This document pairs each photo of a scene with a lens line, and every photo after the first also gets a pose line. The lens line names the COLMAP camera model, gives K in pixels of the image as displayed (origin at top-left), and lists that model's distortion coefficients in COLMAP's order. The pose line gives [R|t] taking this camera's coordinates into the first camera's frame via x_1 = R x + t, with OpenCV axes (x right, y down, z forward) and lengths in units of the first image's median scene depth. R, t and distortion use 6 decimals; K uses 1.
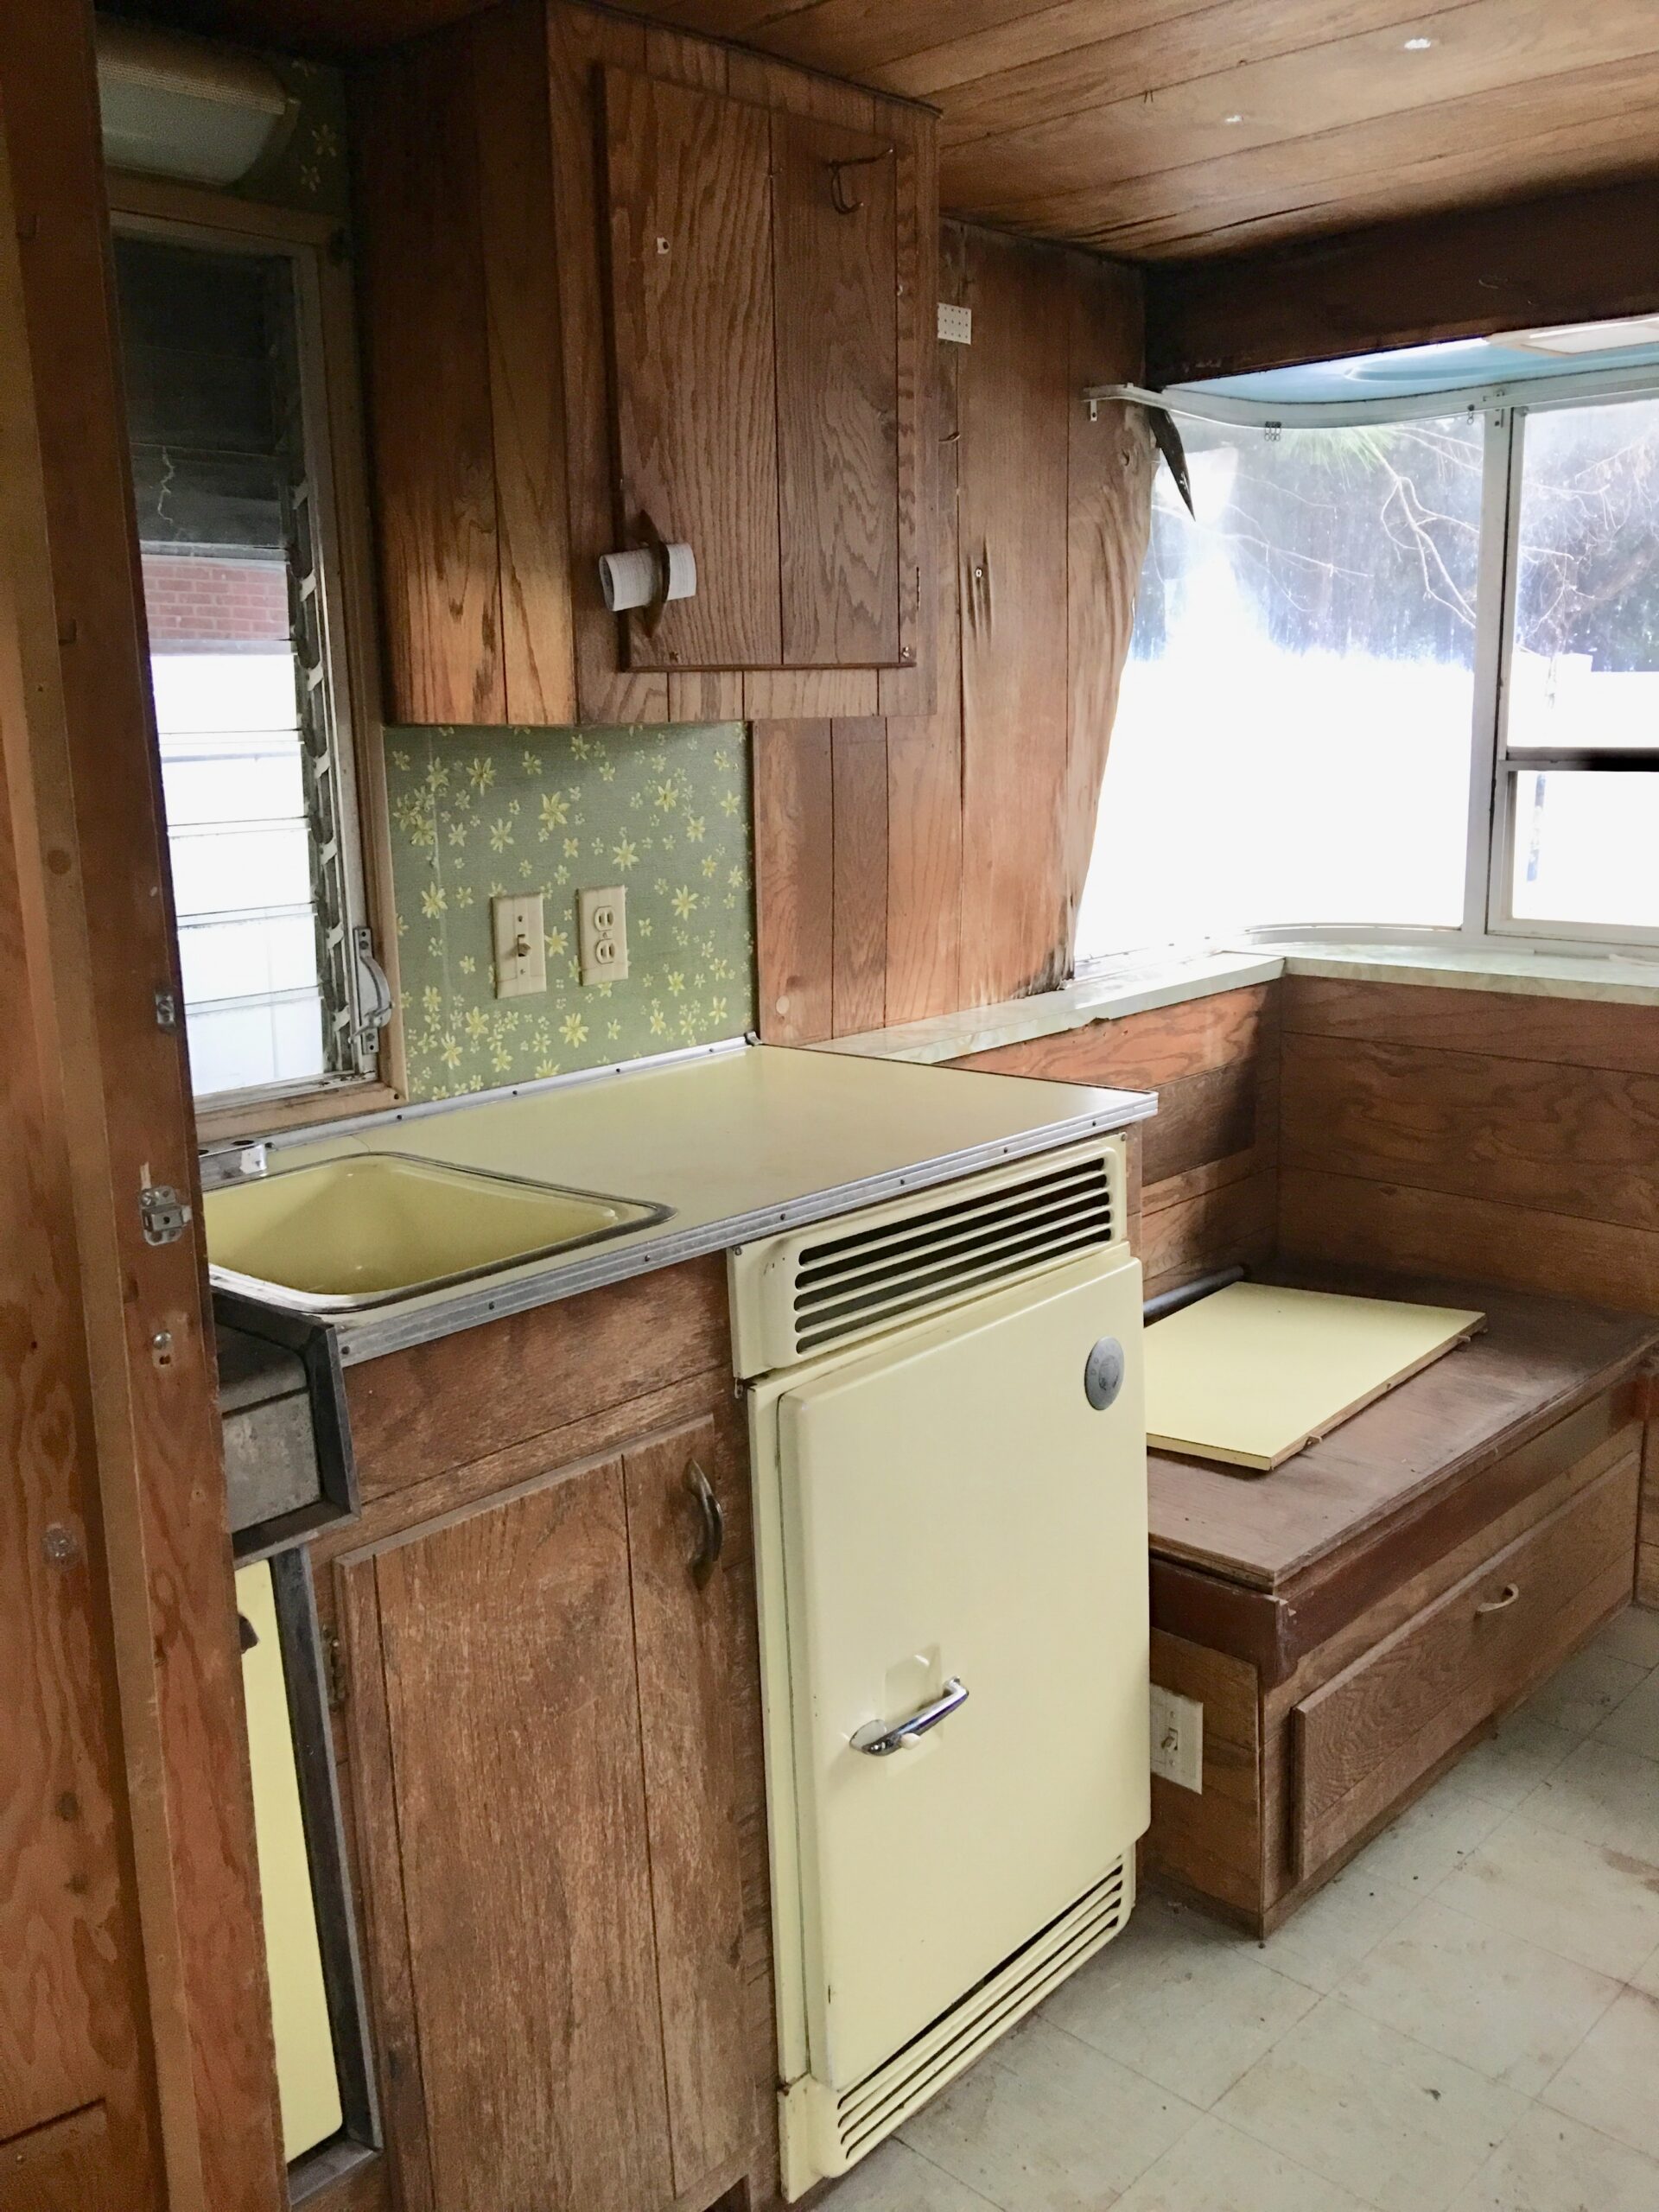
lens RADIAL K [[1878.0, 0, 829.5], [0, 1878.0, 1106.0], [0, 0, 1]] dist [0.074900, -0.092827]
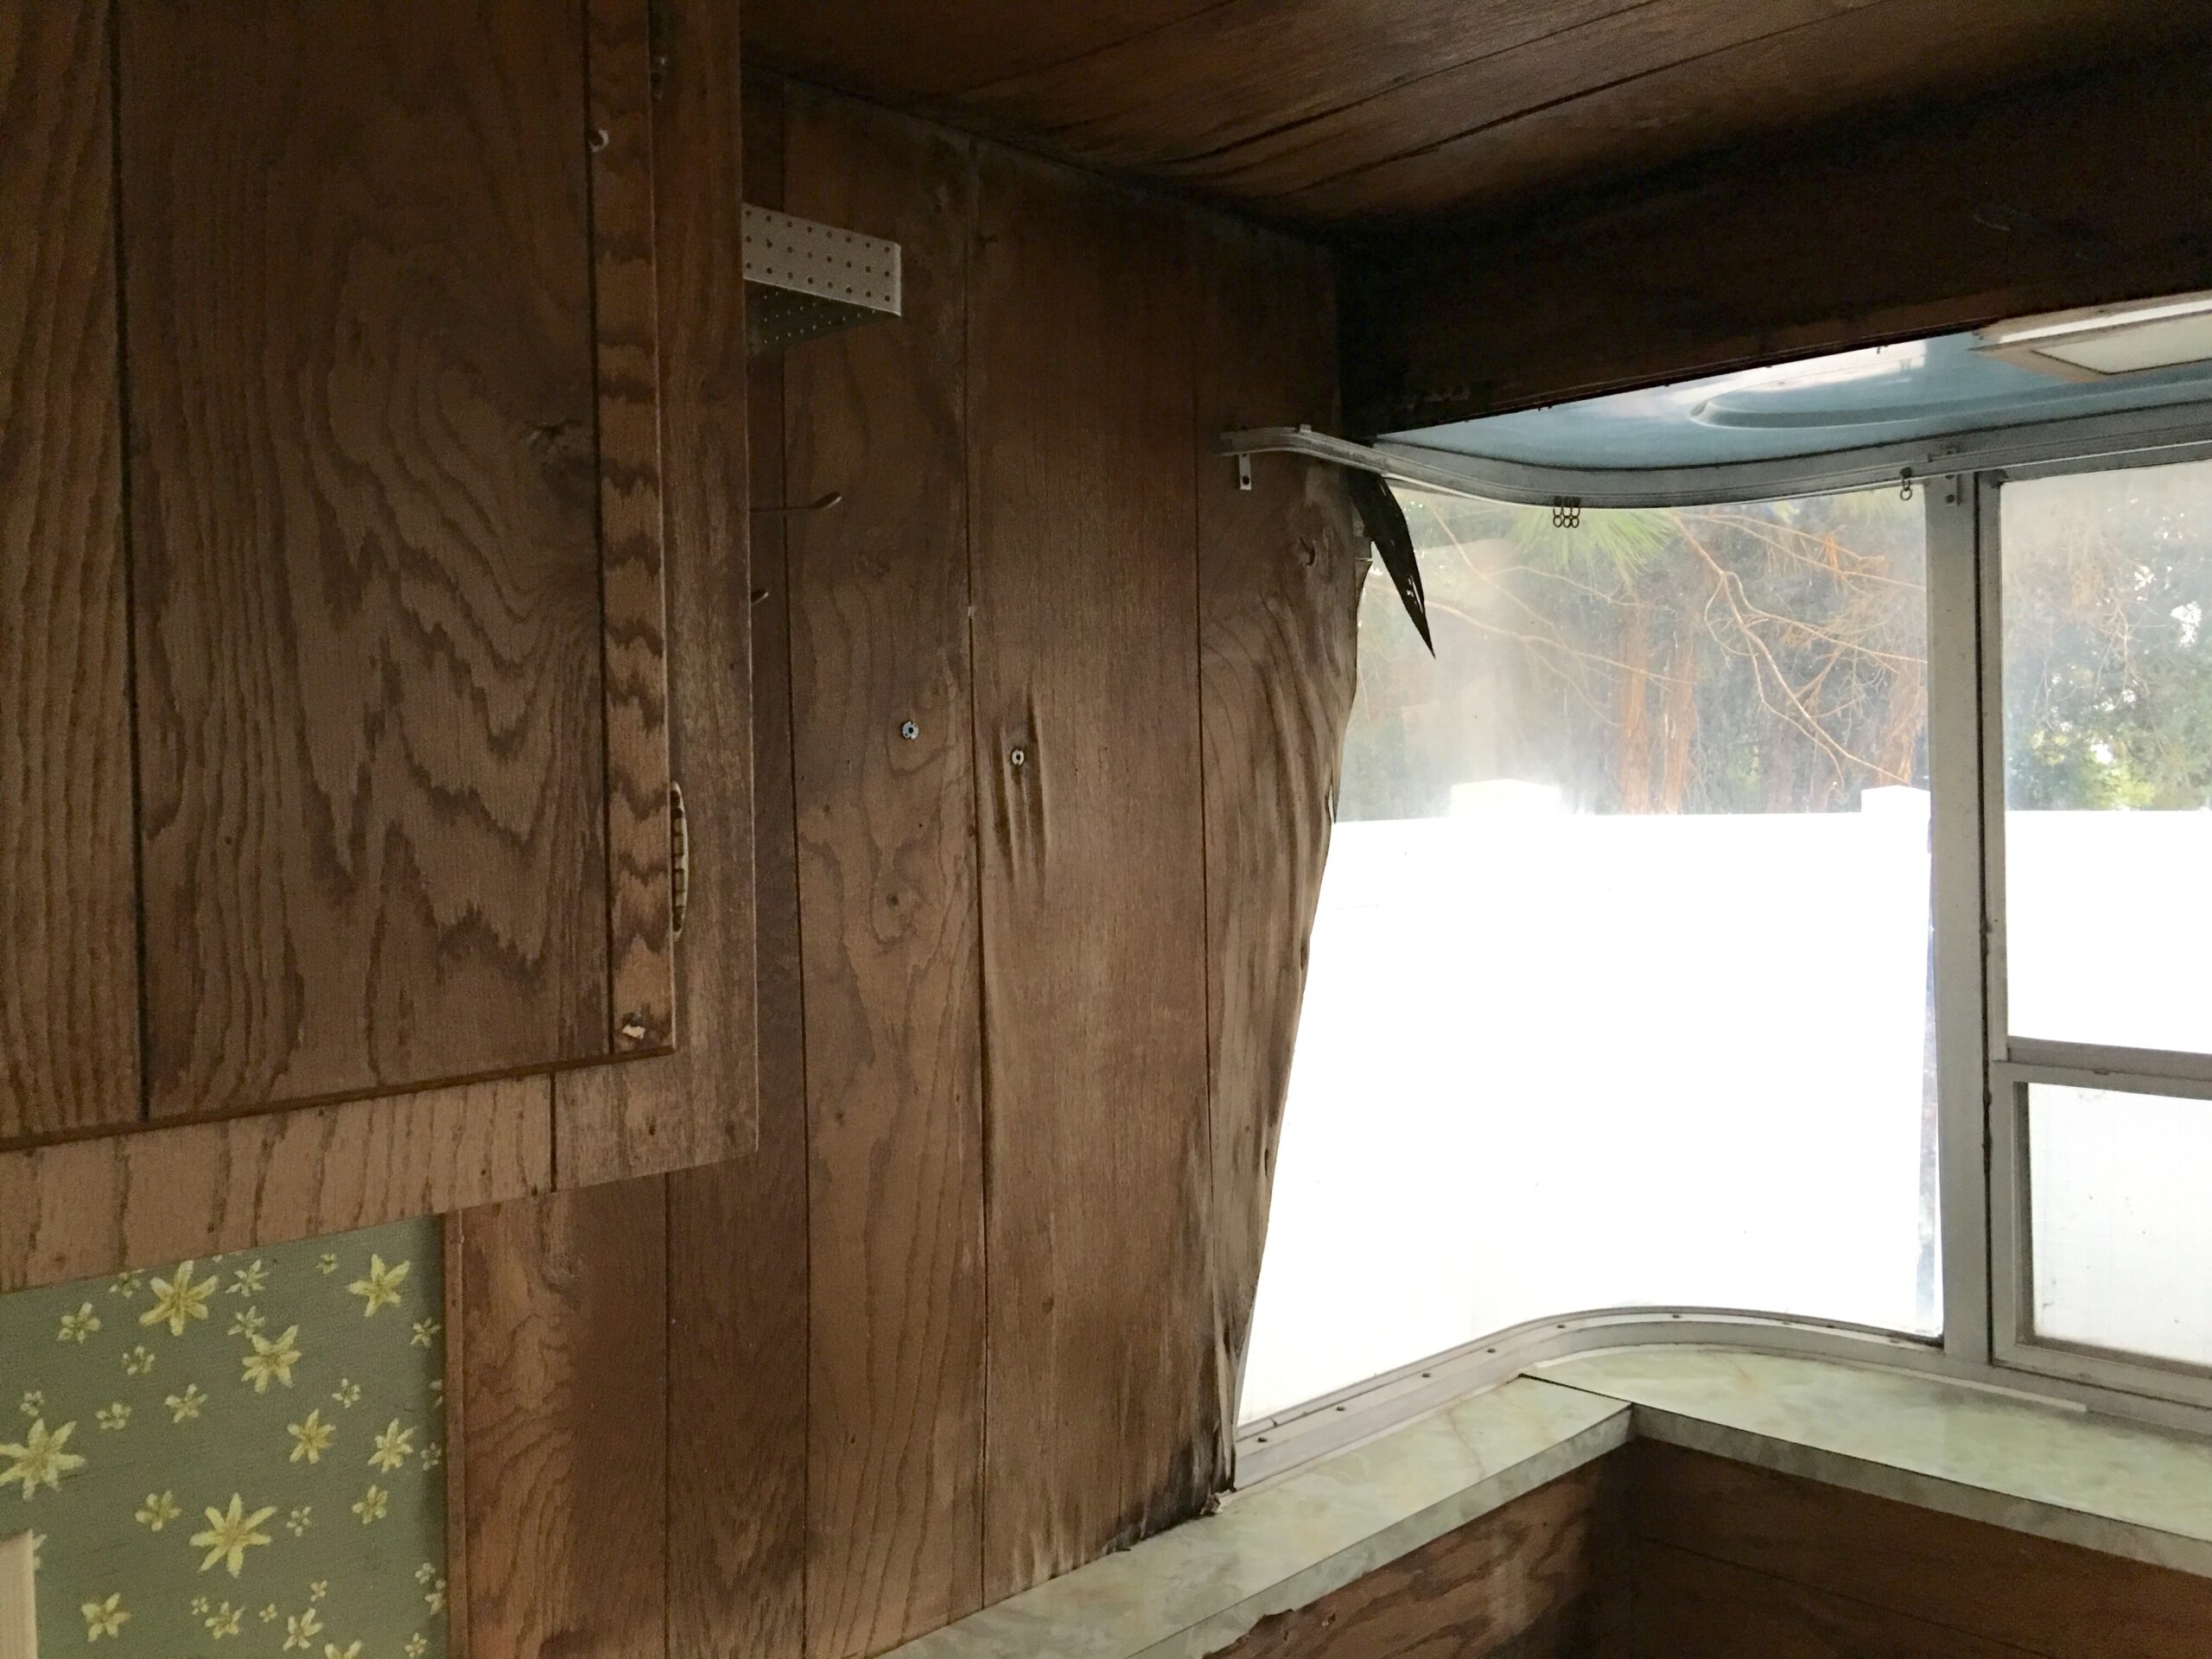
lens RADIAL K [[1878.0, 0, 1106.0], [0, 1878.0, 829.5], [0, 0, 1]] dist [0.074900, -0.092827]
pose [[0.999802, 0.003331, -0.019624, 0.109963], [-0.006893, 0.982829, -0.184391, -0.160102], [0.018673, 0.184489, 0.982657, 0.471913]]
